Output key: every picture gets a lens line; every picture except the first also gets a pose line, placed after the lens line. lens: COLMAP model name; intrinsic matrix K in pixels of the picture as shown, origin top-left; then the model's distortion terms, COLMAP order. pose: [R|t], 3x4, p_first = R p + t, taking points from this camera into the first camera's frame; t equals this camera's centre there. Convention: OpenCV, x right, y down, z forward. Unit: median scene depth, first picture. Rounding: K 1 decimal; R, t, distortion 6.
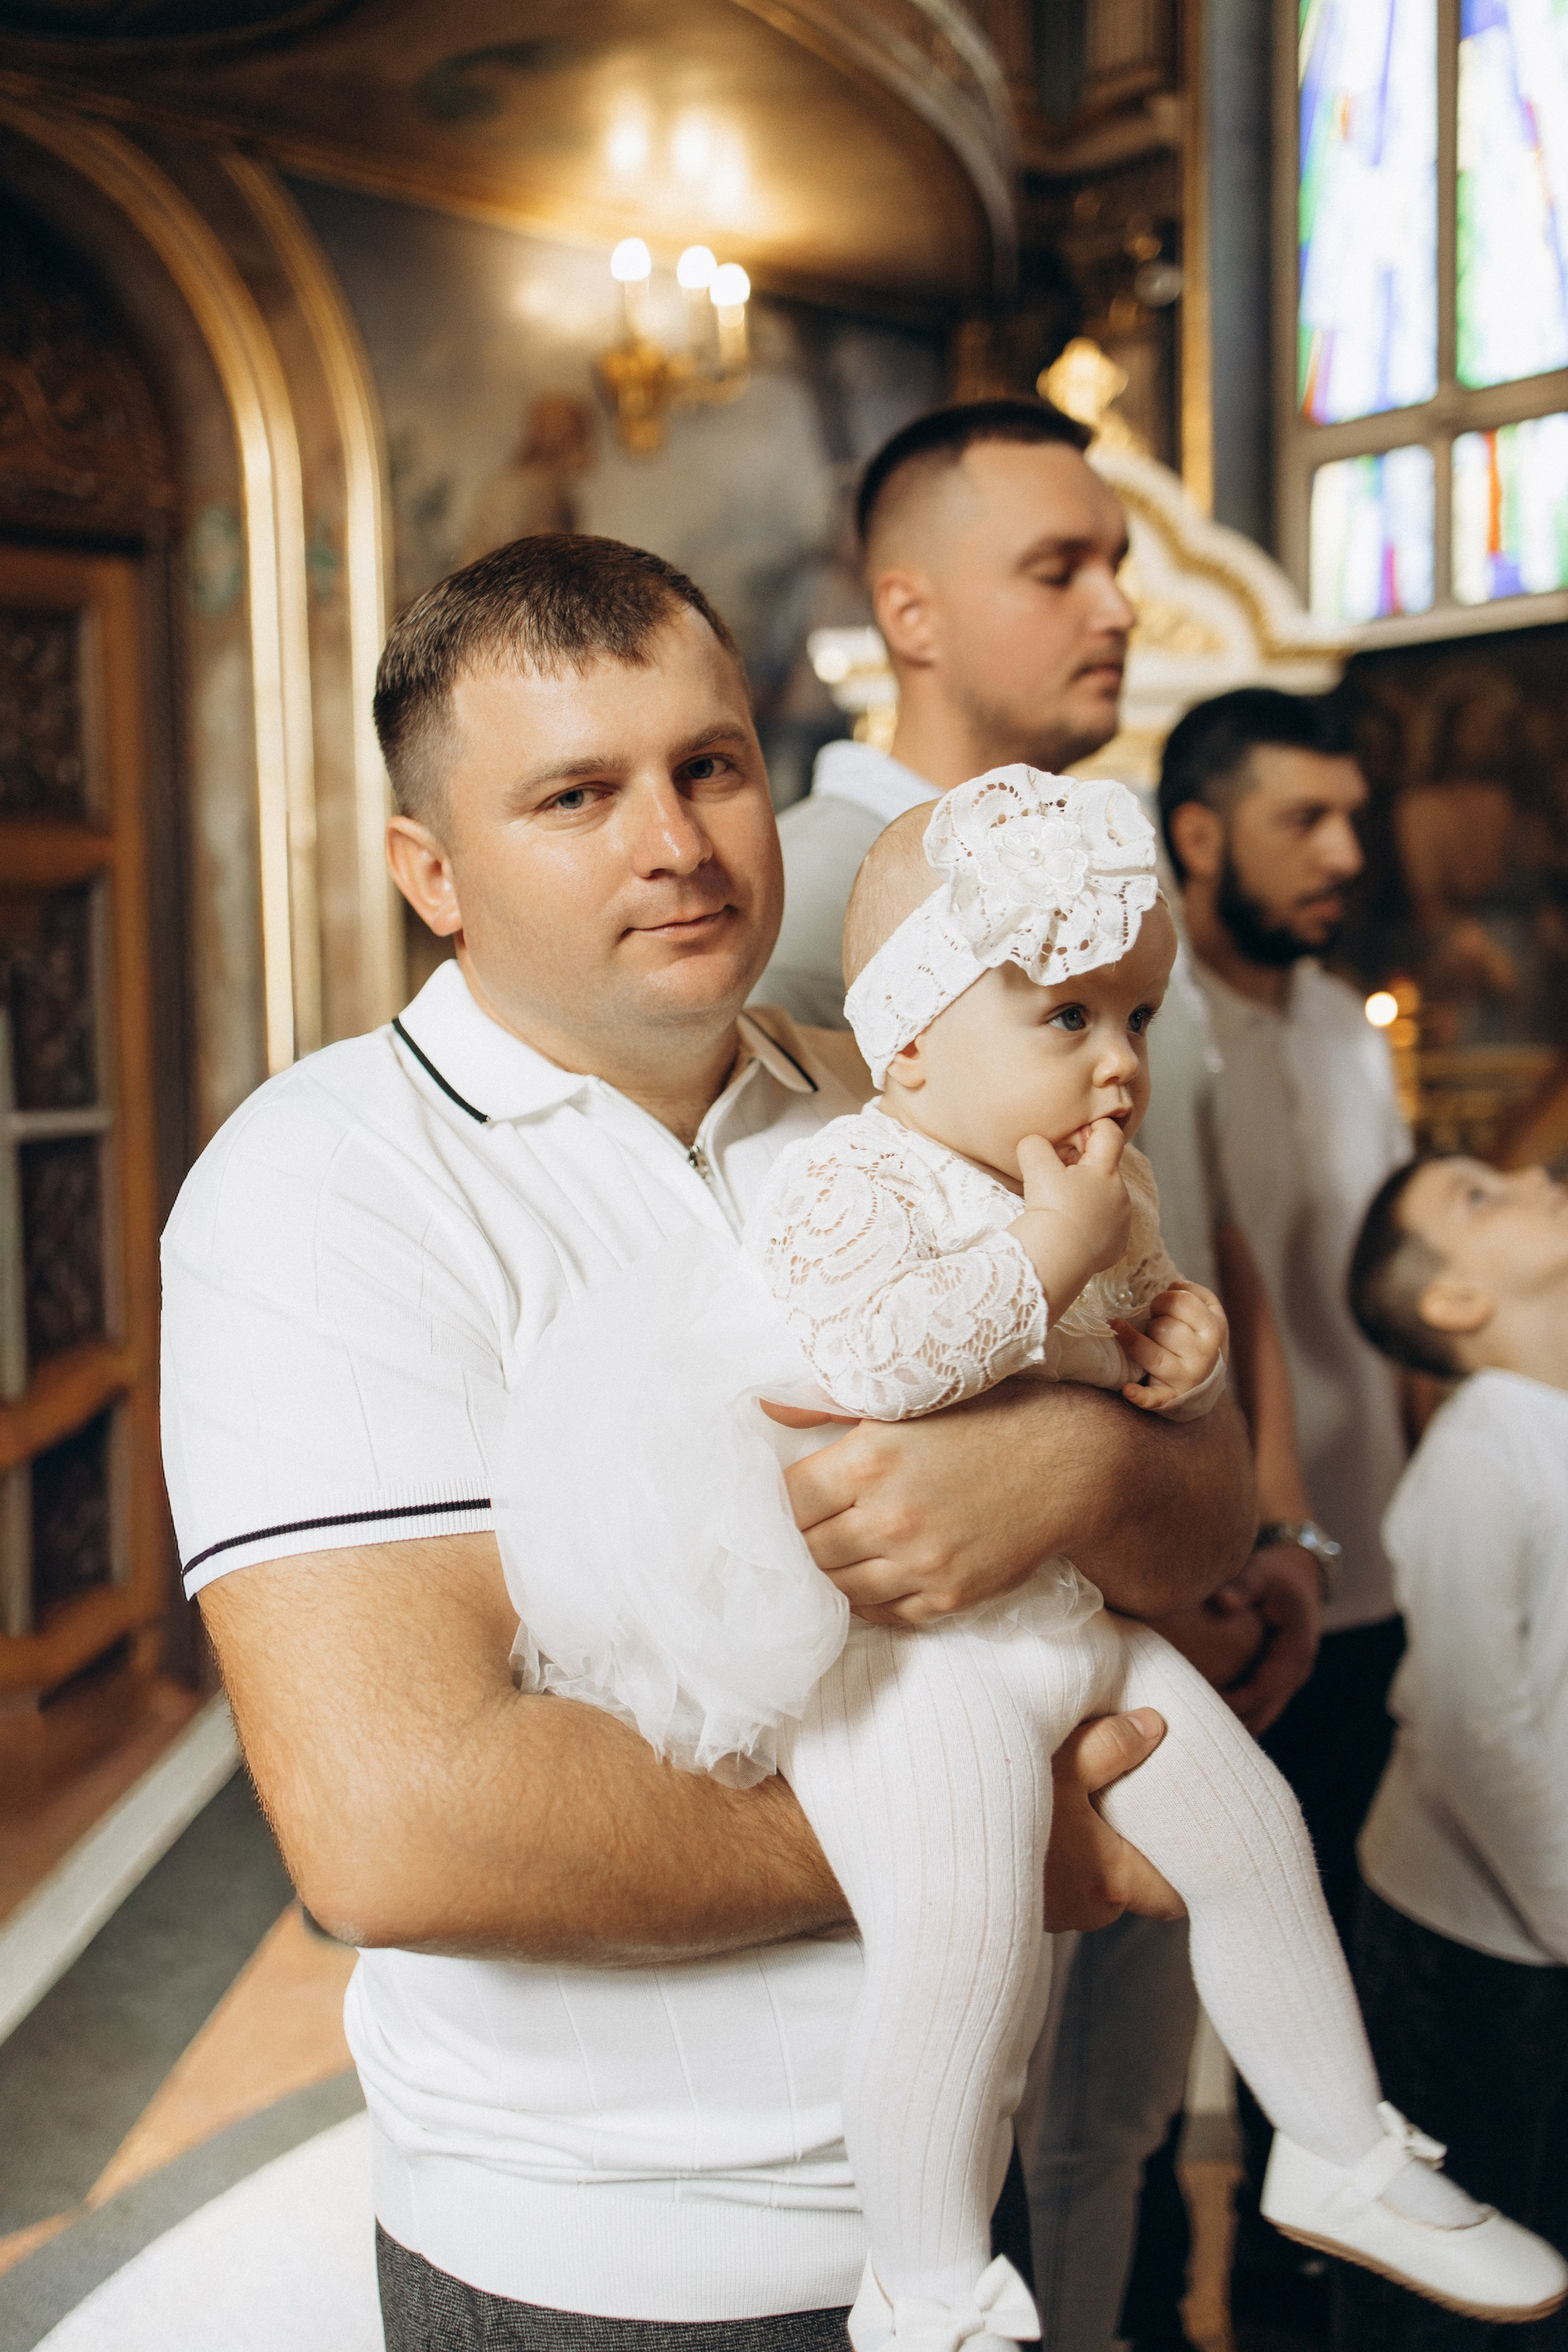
lens RADIAL K [[2425.8, 0, 814.6], [0, 2425.8, 1175.7], [0, 0, 1]] dist [-0.003510, -0.001222]
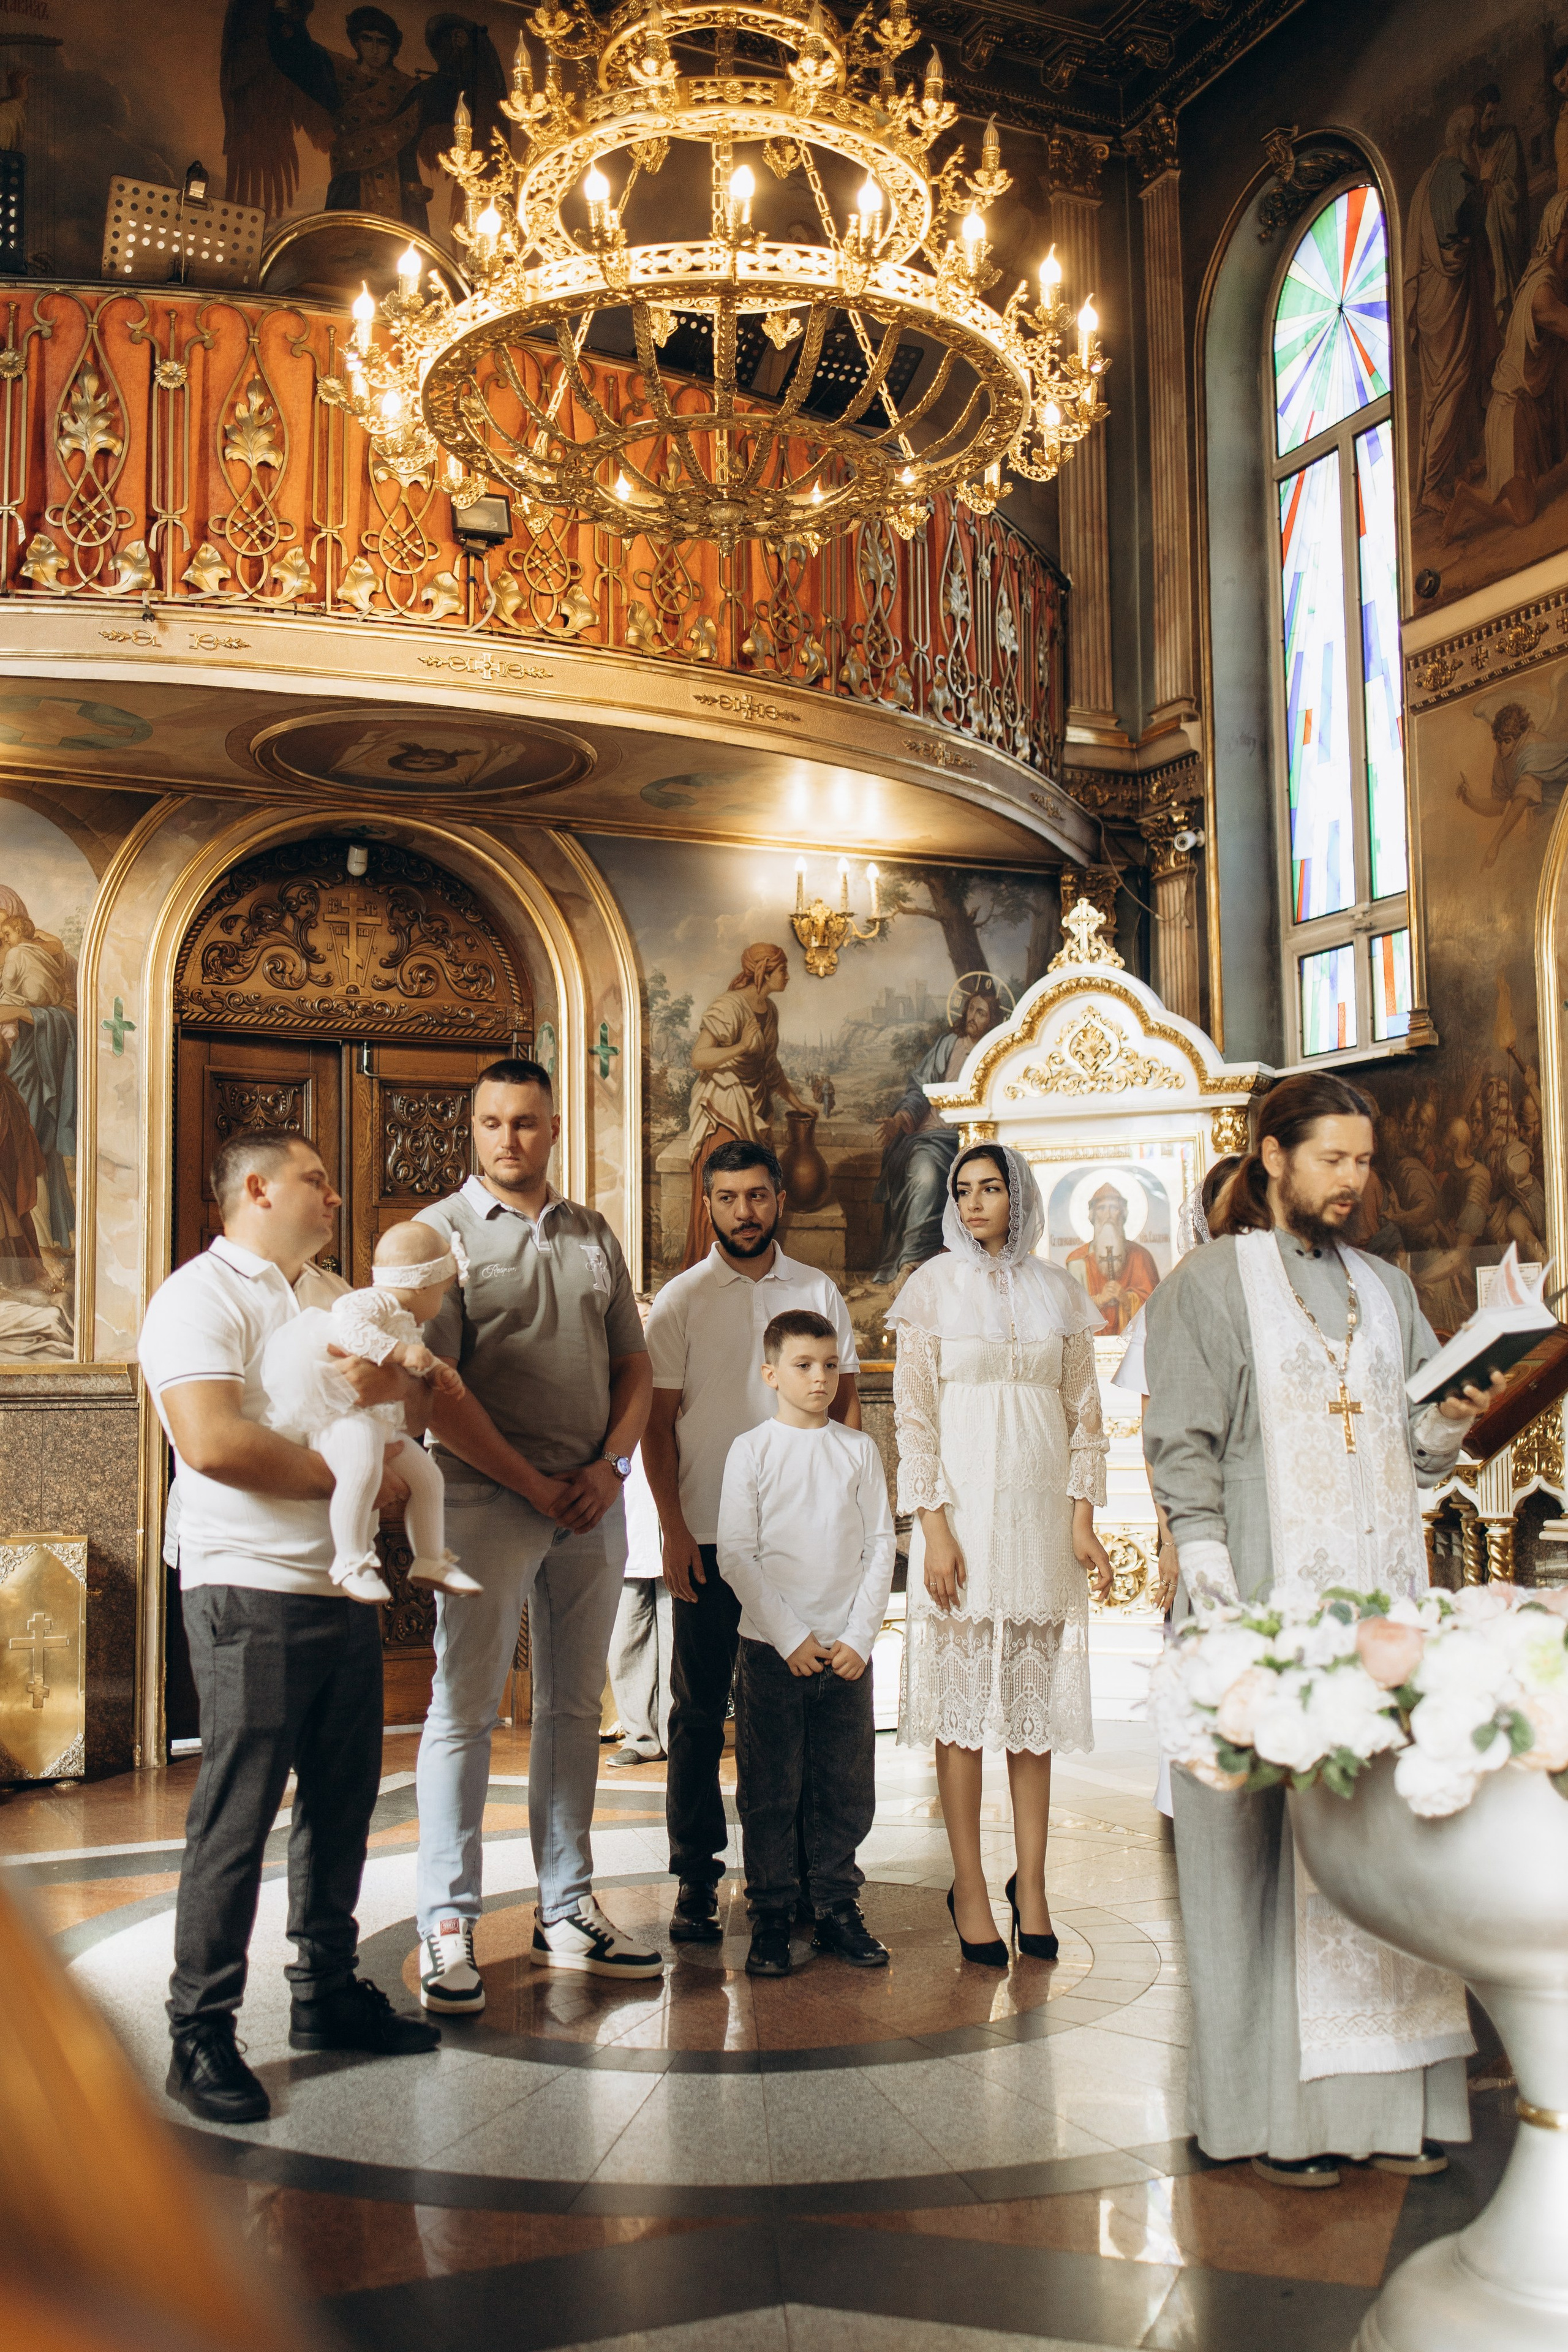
lens RADIAL K [[2354.4, 0, 786.0], [0, 2354.4, 1170.3], [0, 0, 1]] dist [0.012549, -0.017052]
pose [[0.959028, -0.019027, -0.282671, 0.354757], [-0.026300, 0.987454, -0.155699, 0.075797], [0.282087, 0.156754, 0.946496, -0.474576]]
